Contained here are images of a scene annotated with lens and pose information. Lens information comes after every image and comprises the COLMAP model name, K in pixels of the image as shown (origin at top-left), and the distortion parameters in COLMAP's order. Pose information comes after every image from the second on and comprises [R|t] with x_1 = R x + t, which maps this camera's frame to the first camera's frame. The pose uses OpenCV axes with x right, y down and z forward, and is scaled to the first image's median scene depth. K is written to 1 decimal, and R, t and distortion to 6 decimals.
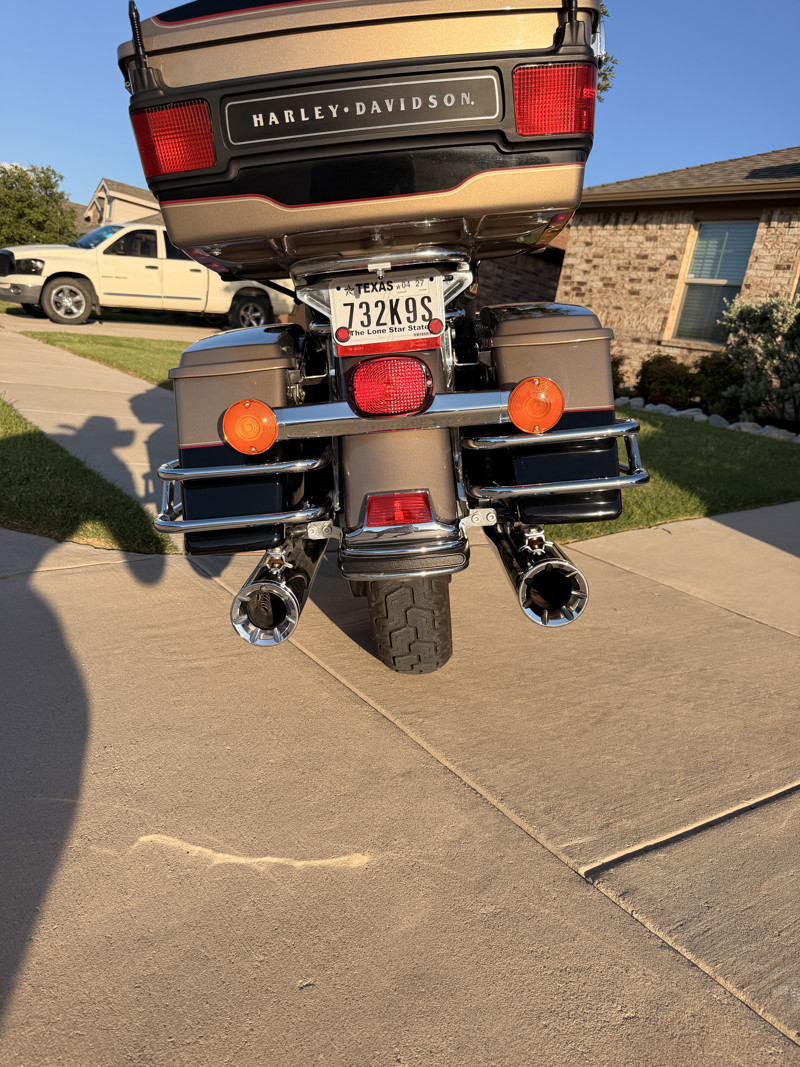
lens RADIAL K [[779.0, 0, 400.0], [0, 779.0, 533.5], [0, 0, 1]] dist [0.013950, -0.005748]
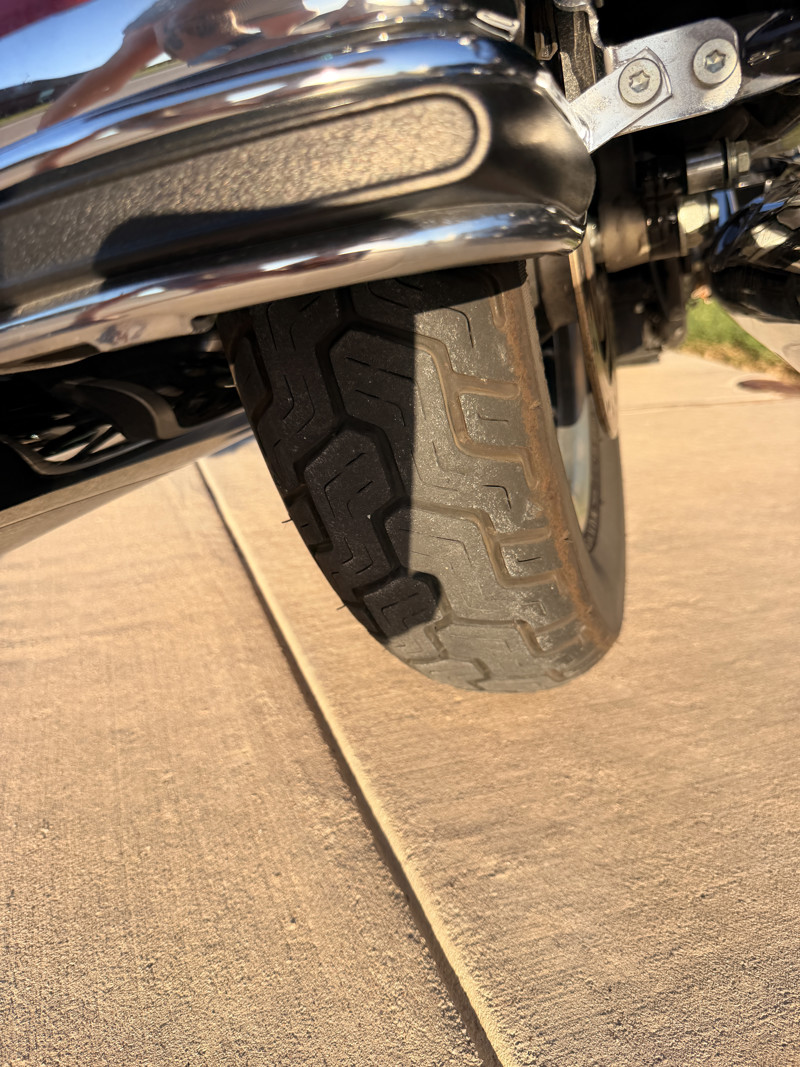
lens RADIAL K [[799.3, 0, 400.0], [0, 799.3, 533.5], [0, 0, 1]] dist [-0.031249, -0.001421]
pose [[0.951478, -0.037479, -0.305425, 0.105167], [0.070335, 0.992768, 0.097289, 0.081563], [0.299569, -0.114051, 0.947233, 0.778314]]
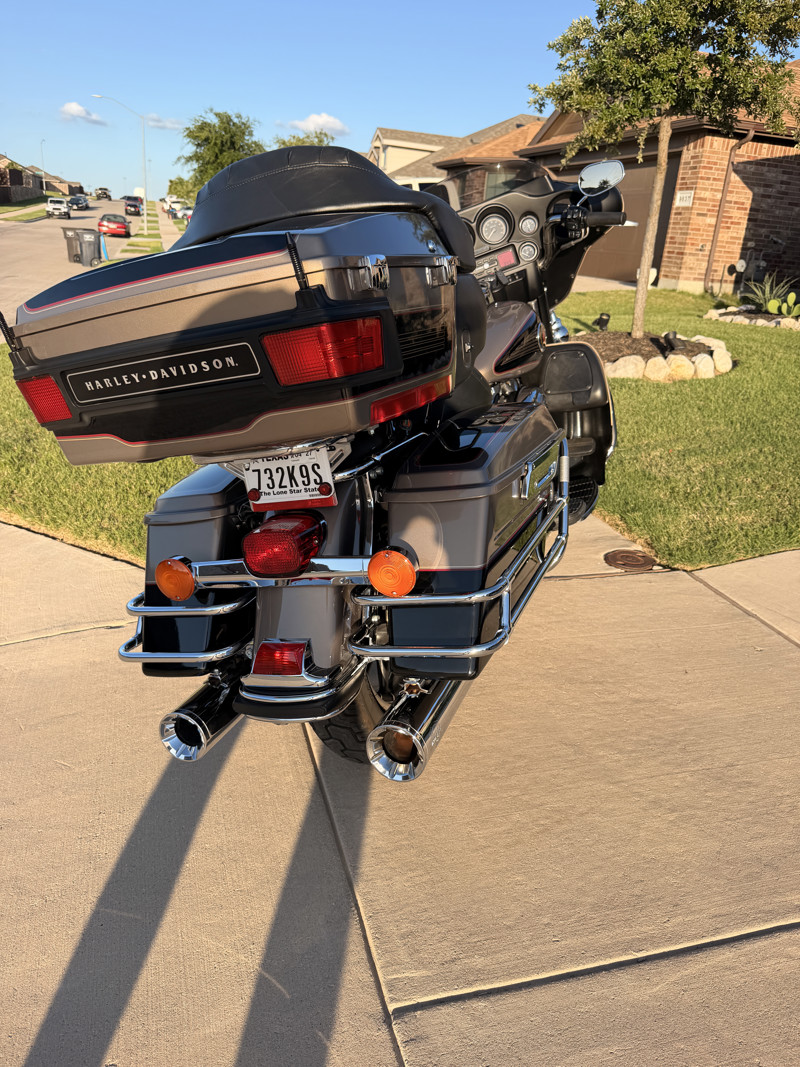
lens RADIAL K [[779.0, 0, 400.0], [0, 779.0, 533.5], [0, 0, 1]] dist [0.013950, -0.005748]
pose [[0.930428, 0.027449, -0.365445, 0.545593], [0.010094, 0.994893, 0.100425, -0.312813], [0.366336, -0.097127, 0.925400, 0.016424]]
